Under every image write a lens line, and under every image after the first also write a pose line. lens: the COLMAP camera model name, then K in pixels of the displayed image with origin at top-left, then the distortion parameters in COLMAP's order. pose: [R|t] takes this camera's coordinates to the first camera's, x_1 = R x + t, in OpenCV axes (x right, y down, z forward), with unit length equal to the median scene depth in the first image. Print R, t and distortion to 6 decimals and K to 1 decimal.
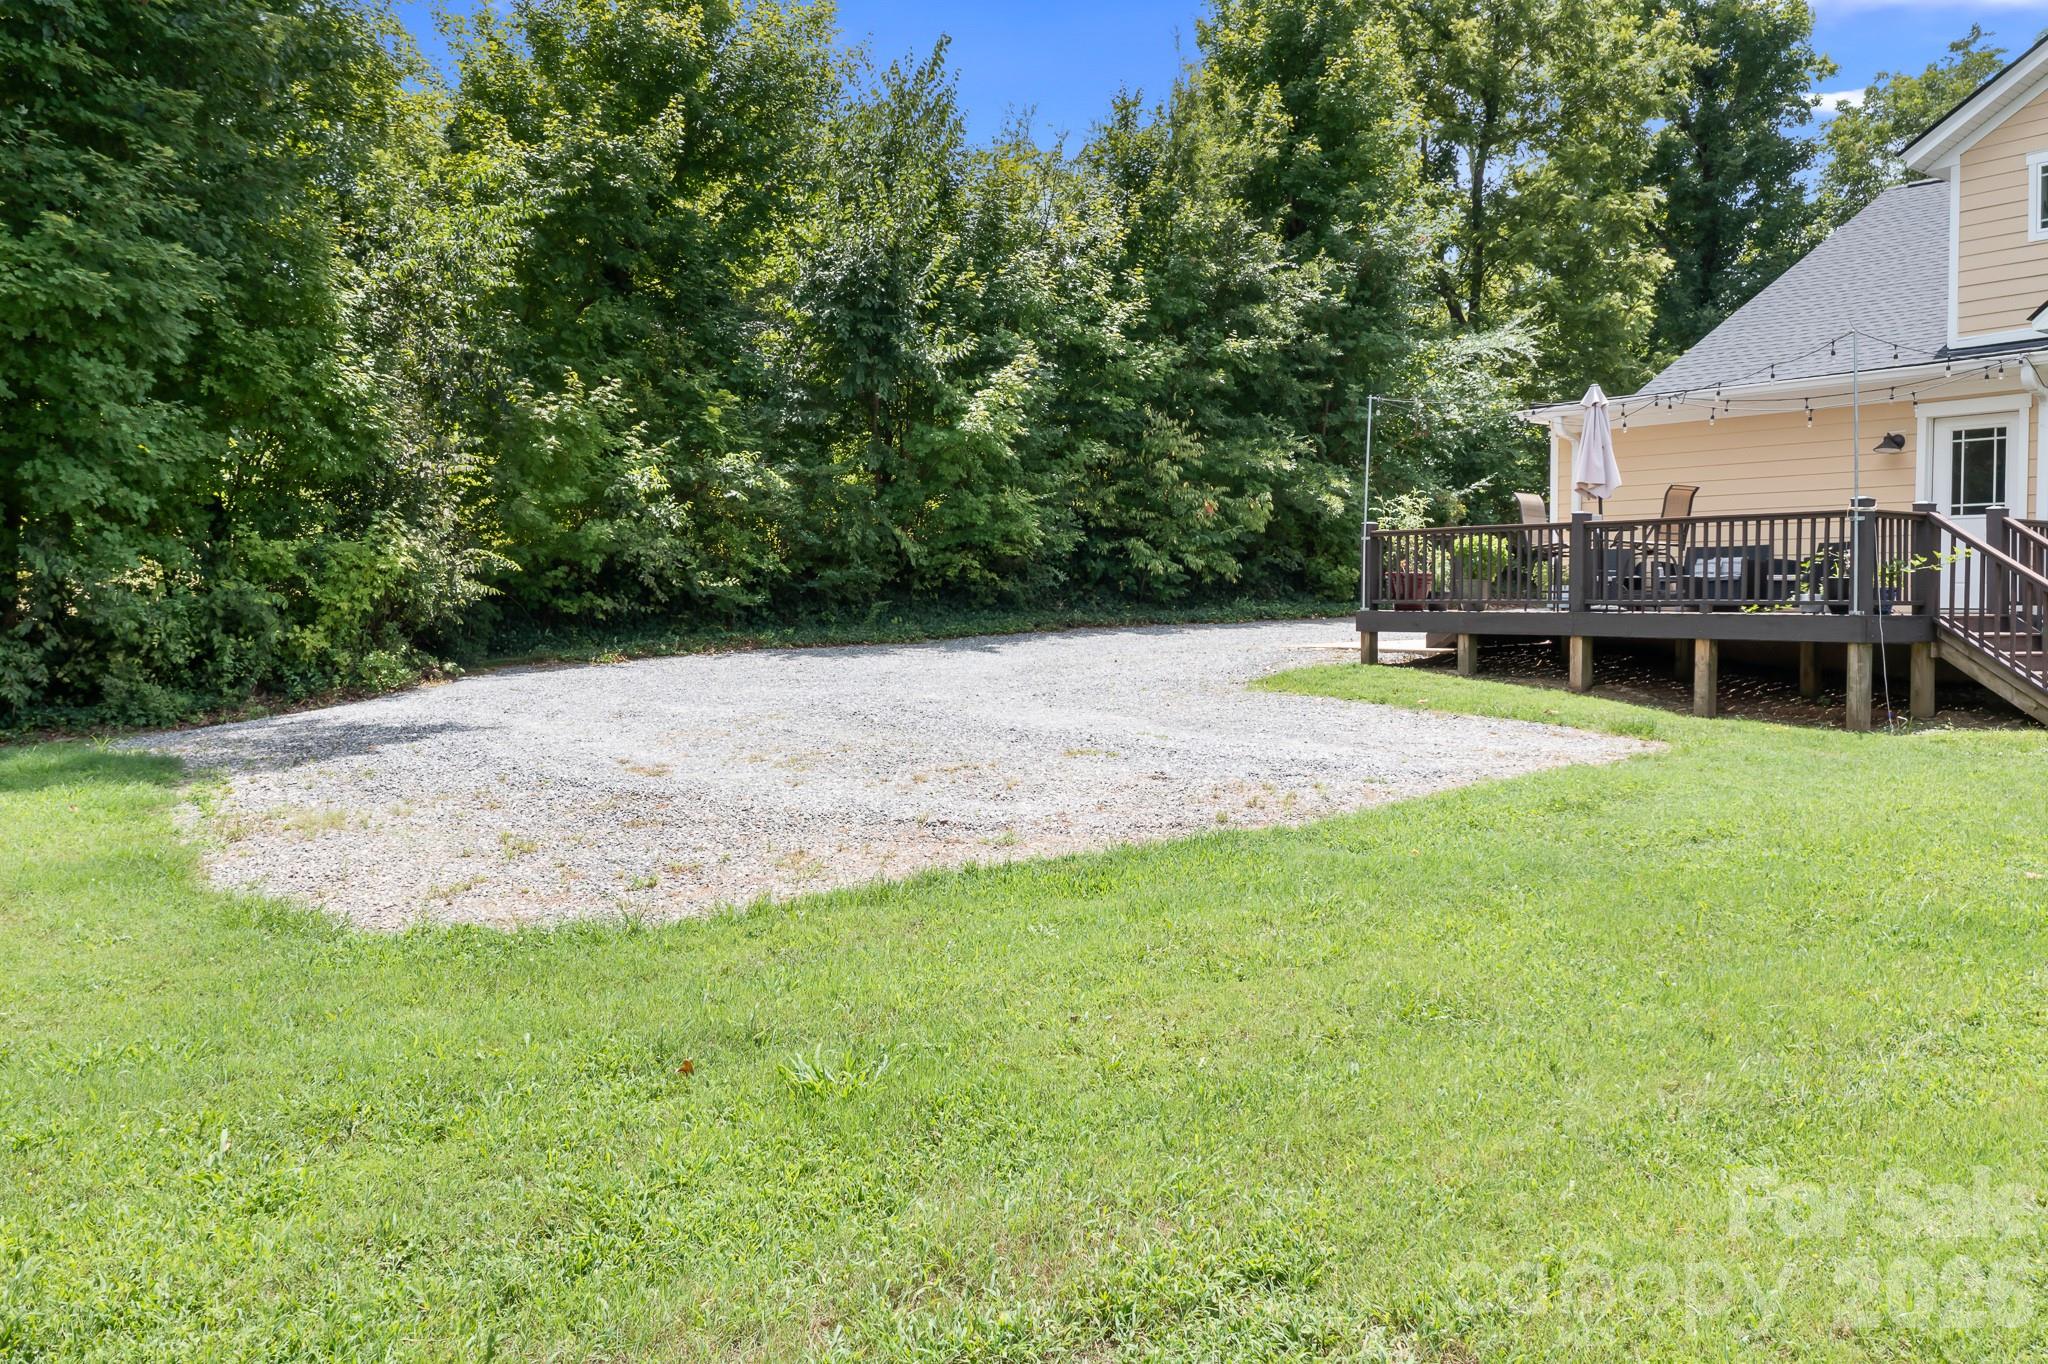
lens RADIAL K [[1647.2, 0, 1018.6], [0, 1647.2, 616.4], [0, 0, 1]] dist [0.011363, 0.007144]
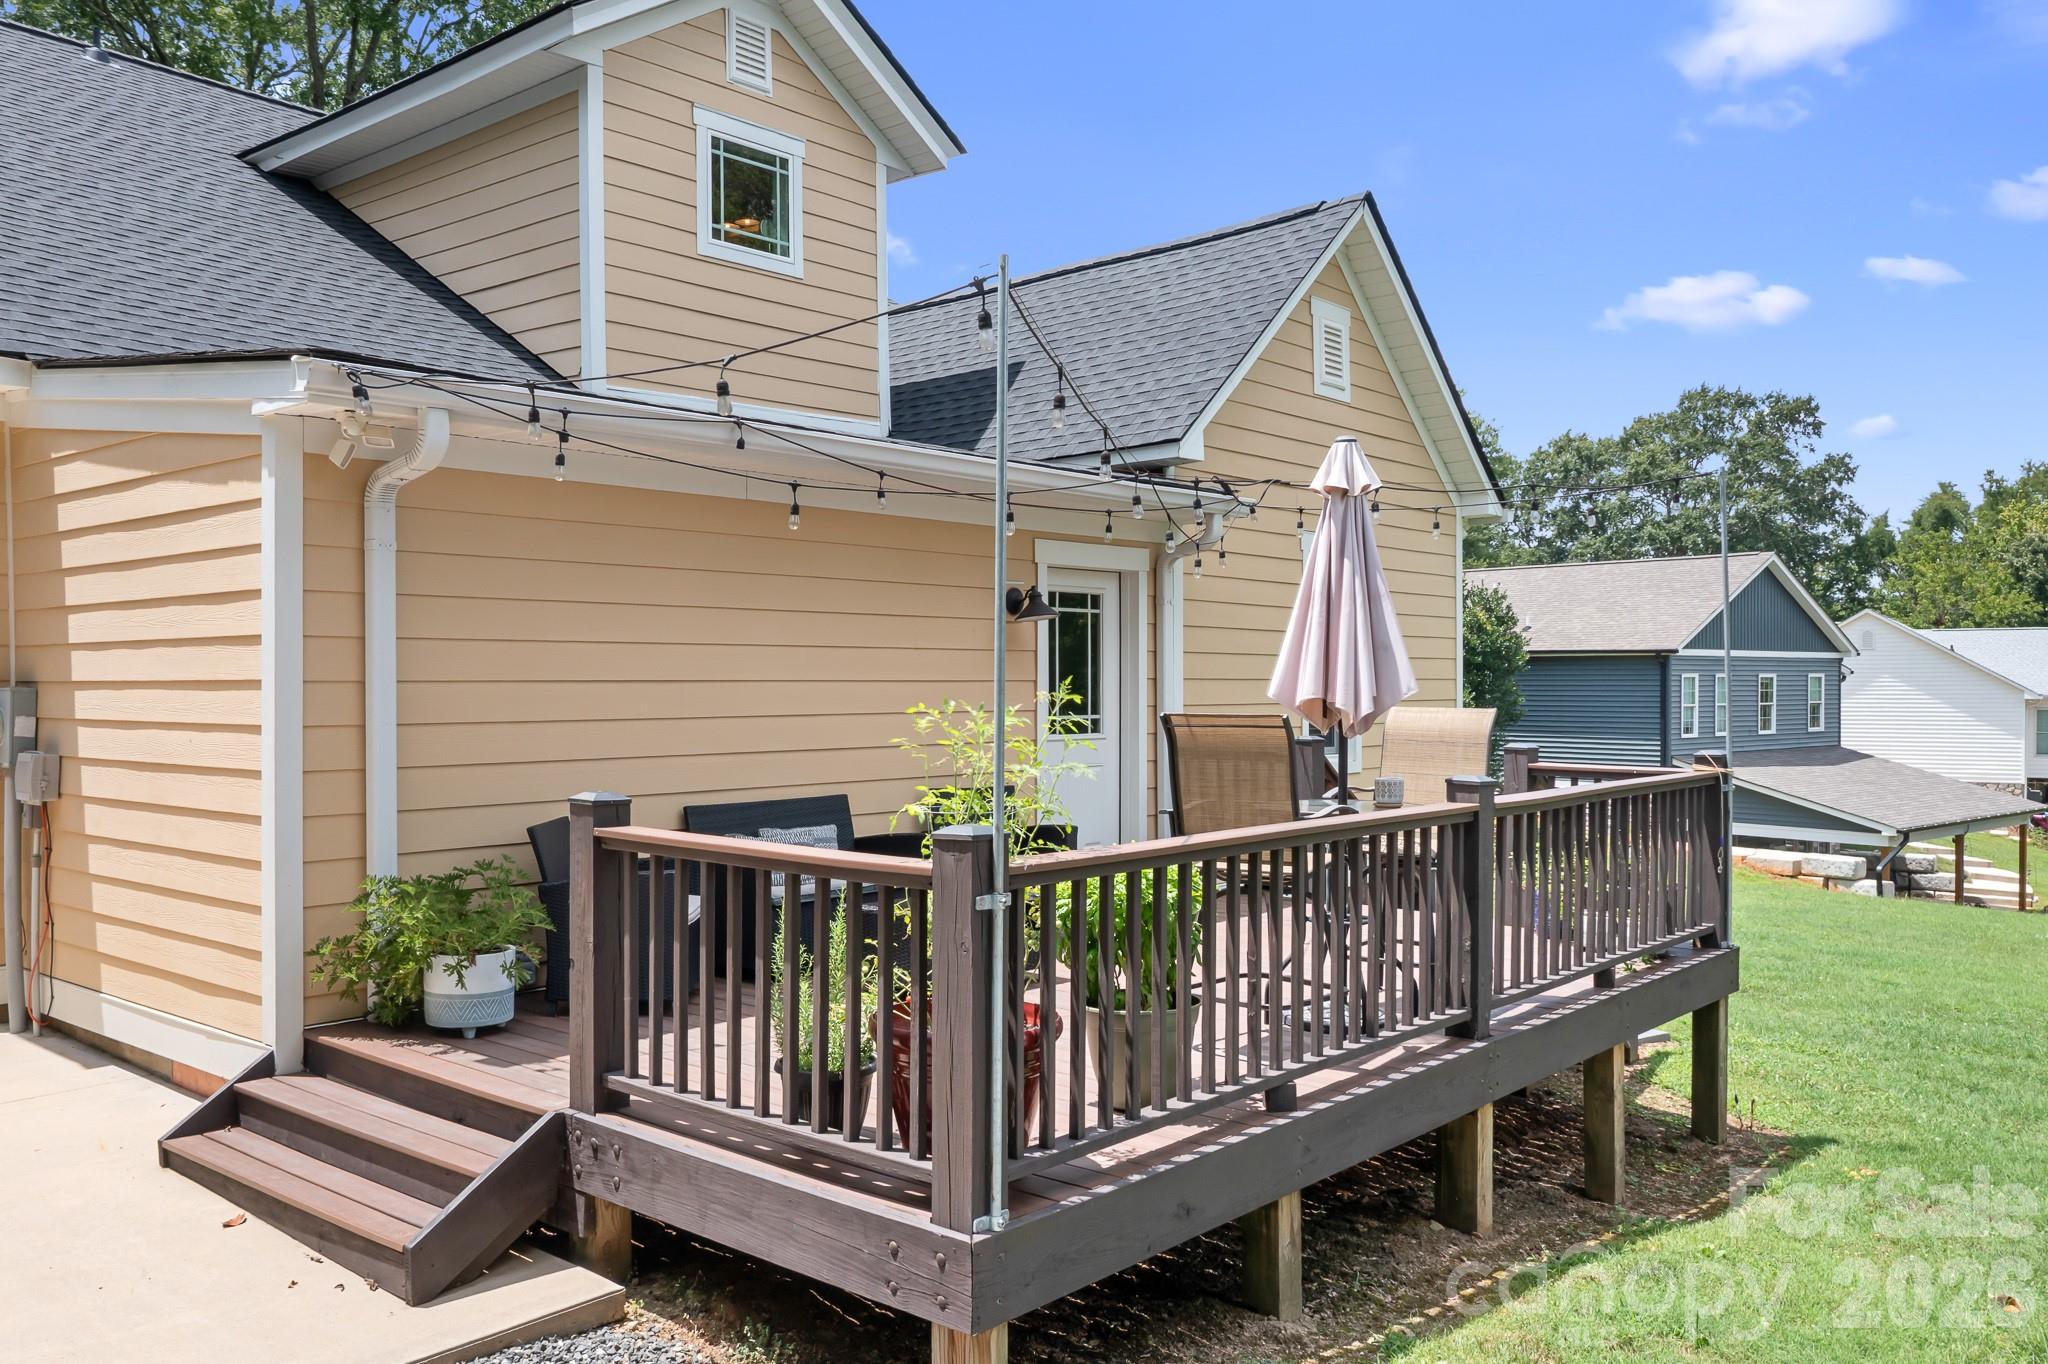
lens RADIAL K [[1627.7, 0, 1024.0], [0, 1627.7, 682.0], [0, 0, 1]] dist [-0.010820, -0.003326]
pose [[-0.255842, -0.021435, 0.966481, 0.002376], [-0.003078, 0.999767, 0.021358, -0.058955], [-0.966714, 0.002490, -0.255848, 0.741173]]
